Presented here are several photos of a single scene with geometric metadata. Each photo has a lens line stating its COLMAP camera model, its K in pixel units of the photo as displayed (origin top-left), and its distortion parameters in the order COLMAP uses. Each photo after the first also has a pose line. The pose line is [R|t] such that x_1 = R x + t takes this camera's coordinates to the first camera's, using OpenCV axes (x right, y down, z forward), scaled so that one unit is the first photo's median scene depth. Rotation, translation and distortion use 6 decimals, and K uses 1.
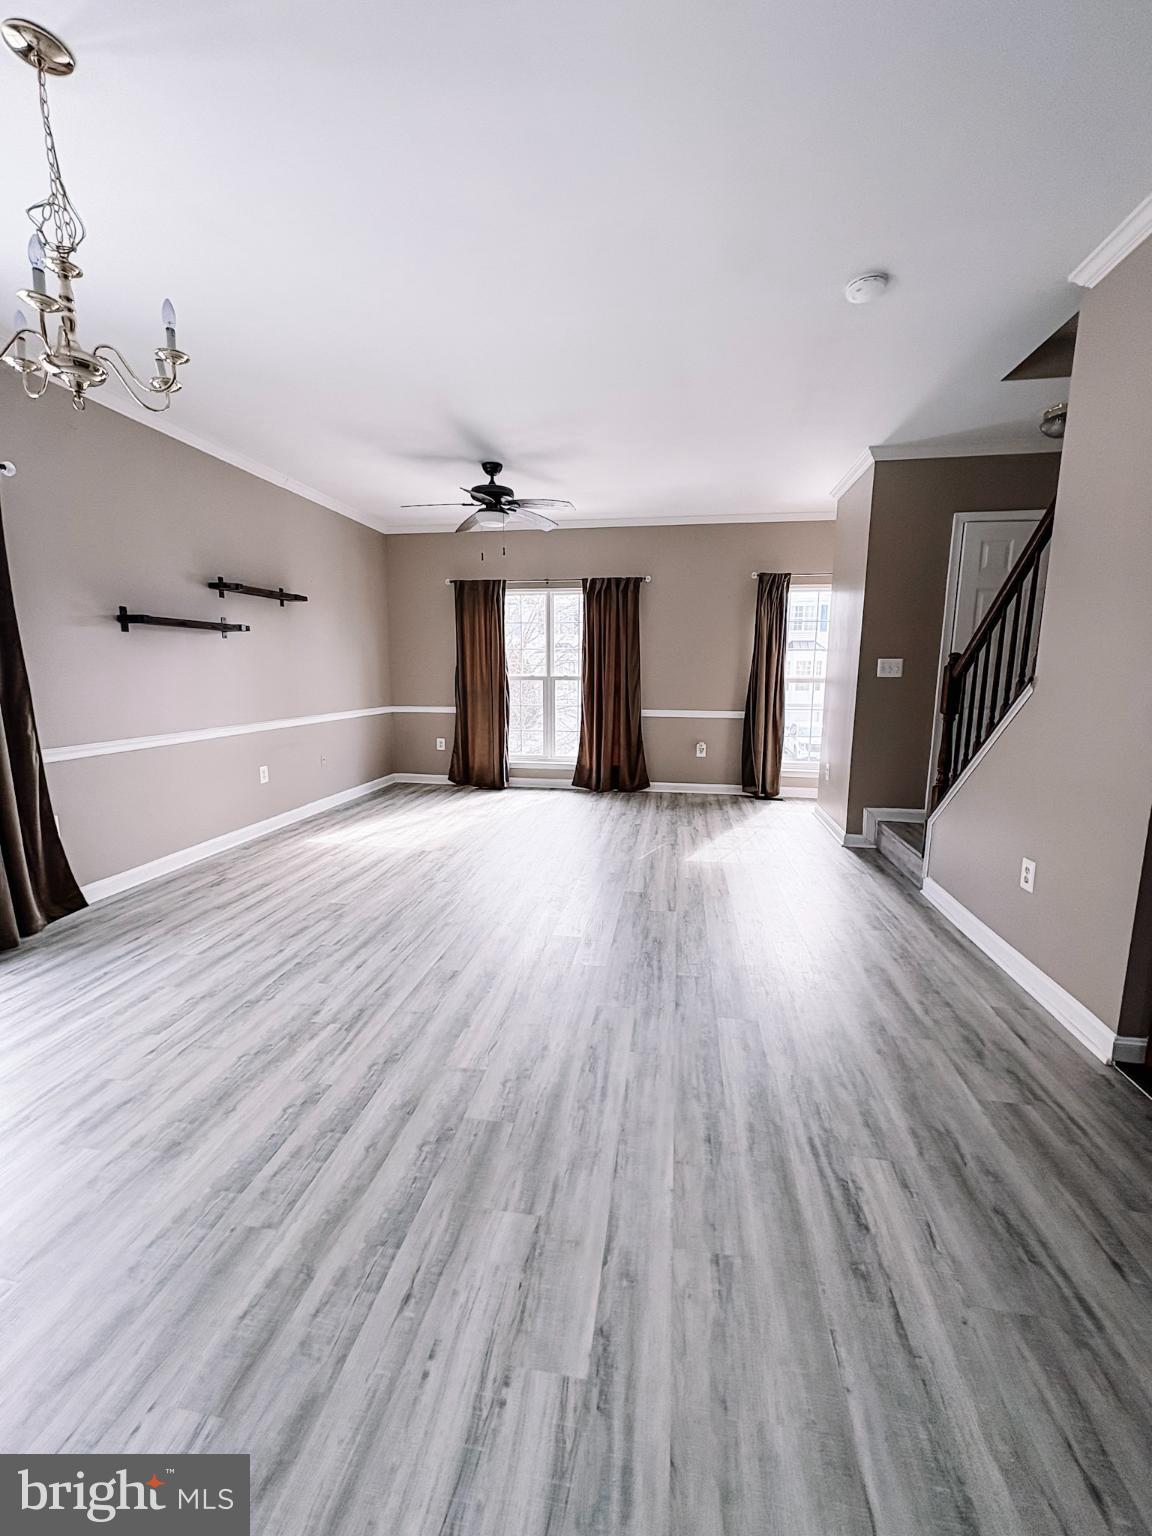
lens RADIAL K [[608.6, 0, 575.7], [0, 608.6, 766.1], [0, 0, 1]] dist [-0.000525, 0.000216]
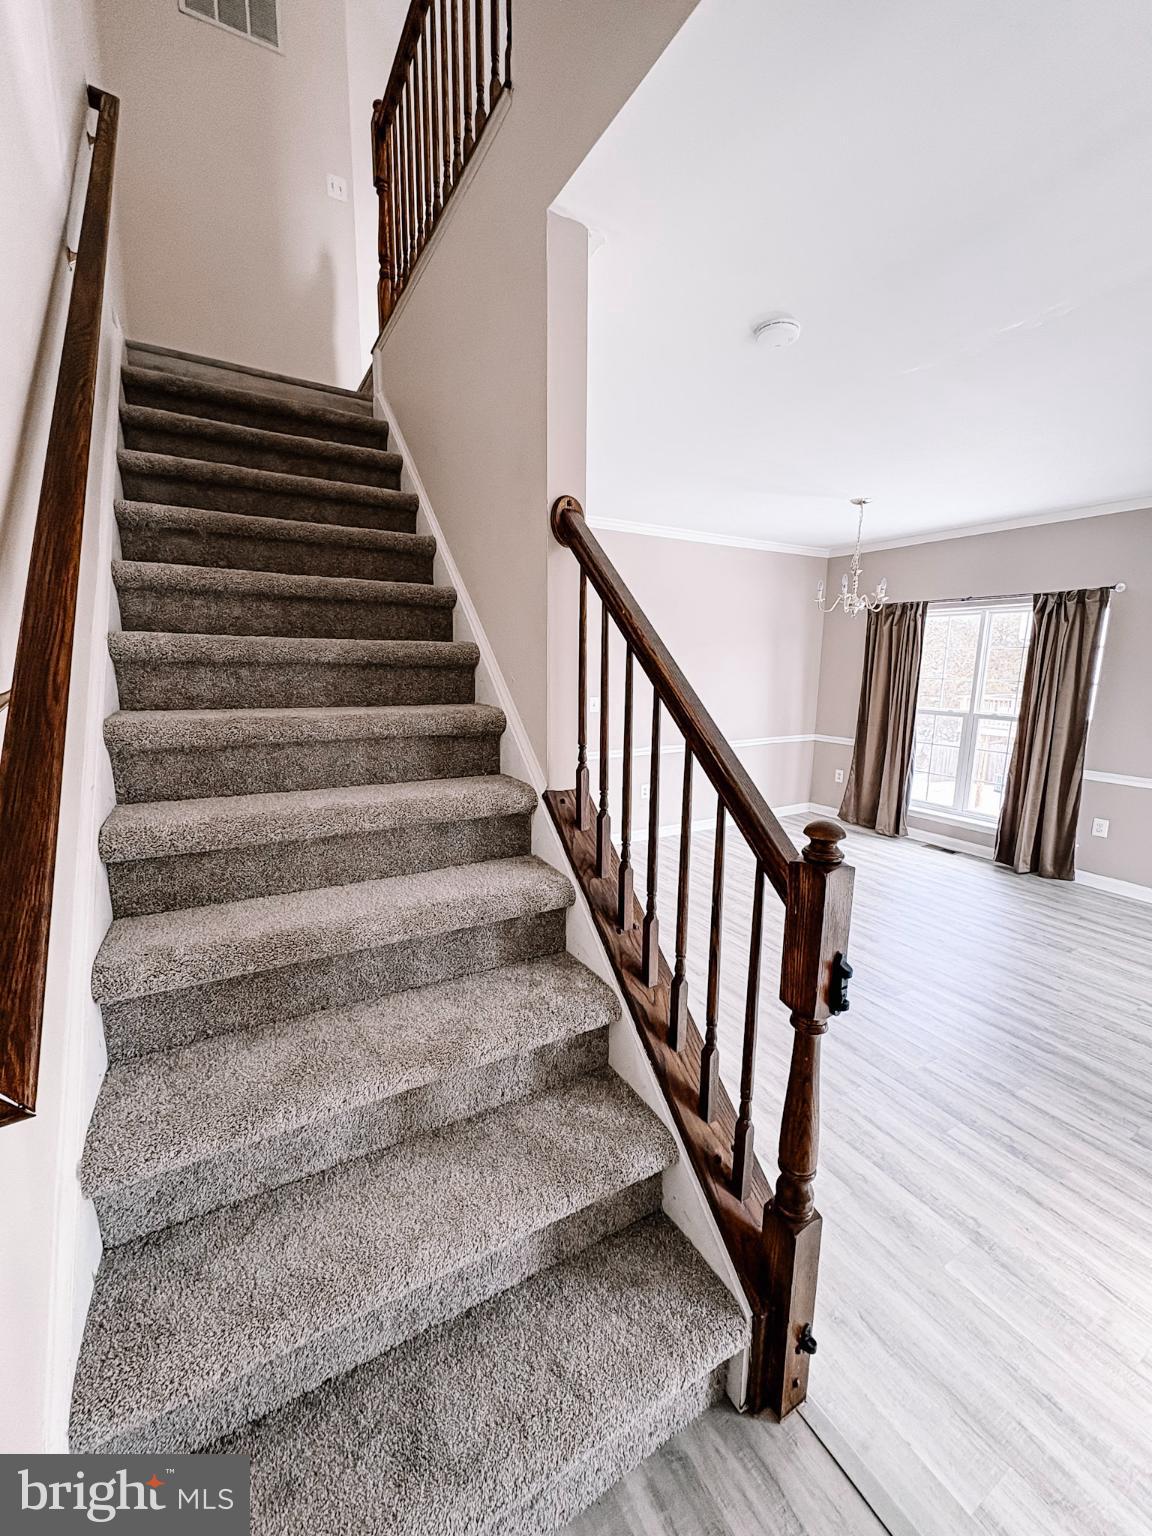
lens RADIAL K [[608.6, 0, 576.0], [0, 608.6, 766.1], [0, 0, 1]] dist [-0.000525, 0.000216]
pose [[-0.773892, 0.098770, -0.625569, 0.868603], [-0.112473, 0.950628, 0.289233, -0.274876], [0.623251, 0.294195, -0.724574, 1.084384]]
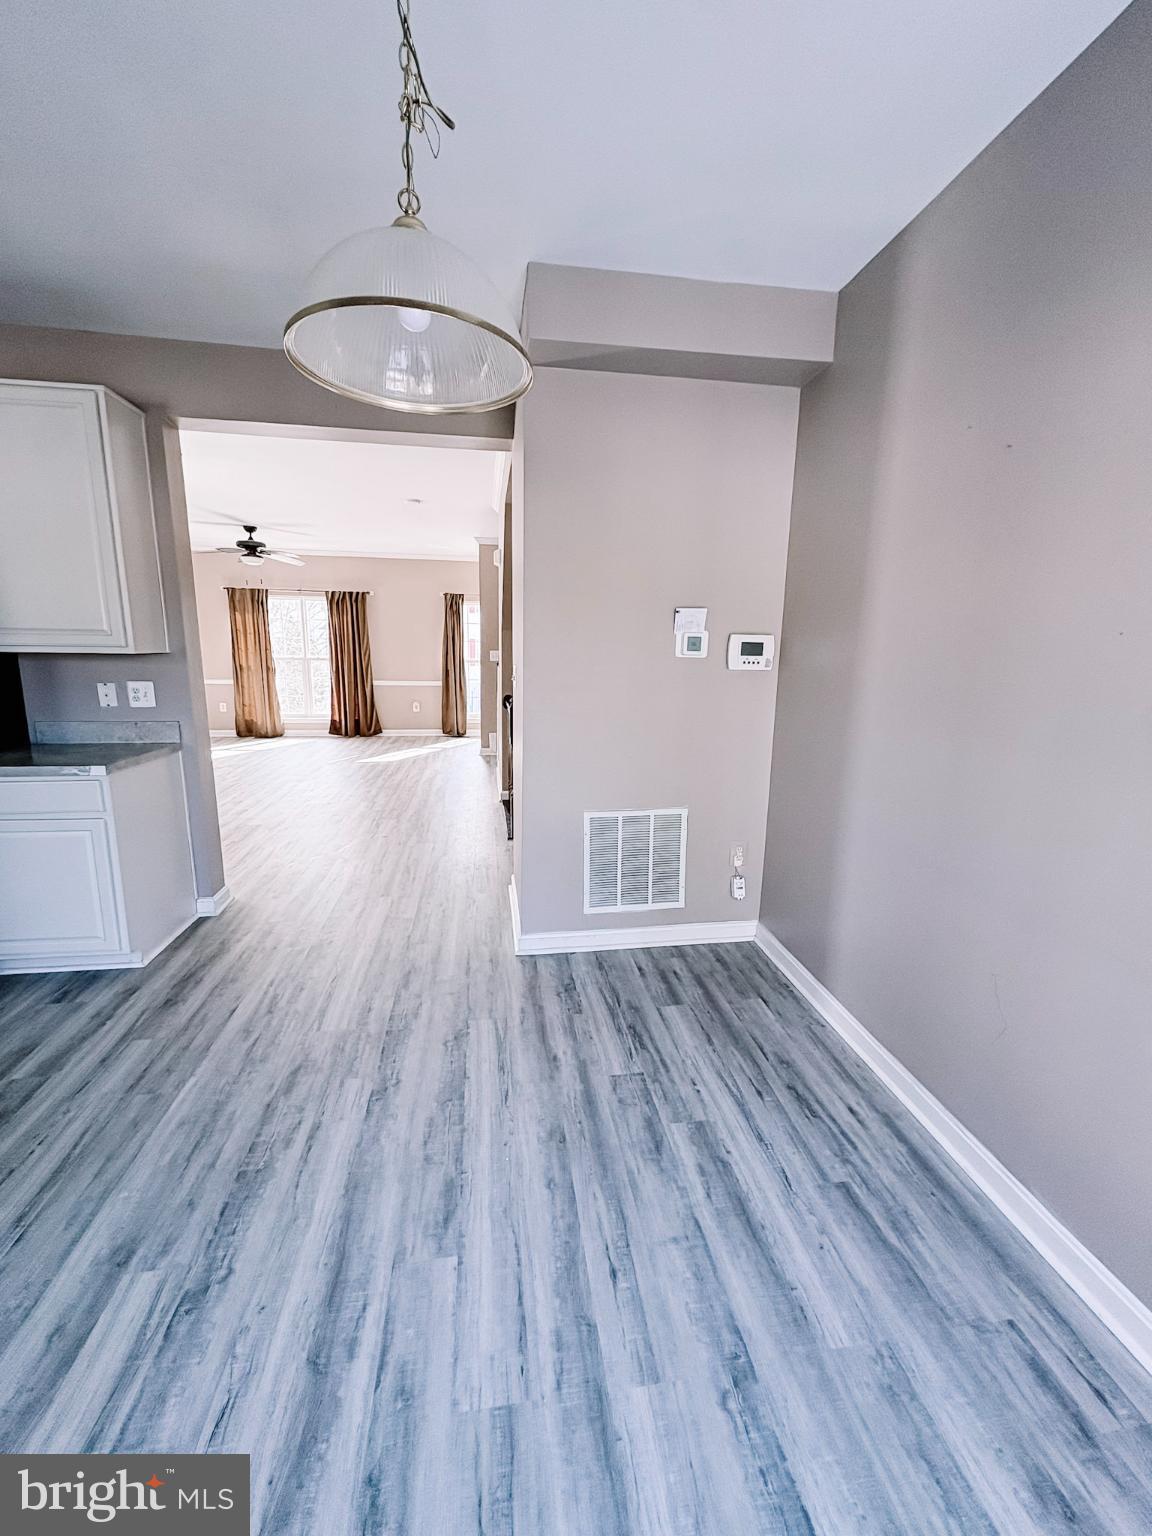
lens RADIAL K [[621.8, 0, 577.2], [0, 621.8, 759.5], [0, 0, 1]] dist [-0.000094, 0.000211]
pose [[0.951843, -0.043513, 0.303482, 0.200661], [0.035977, 0.998891, 0.030381, 0.125651], [-0.304467, -0.018000, 0.952353, -1.058477]]
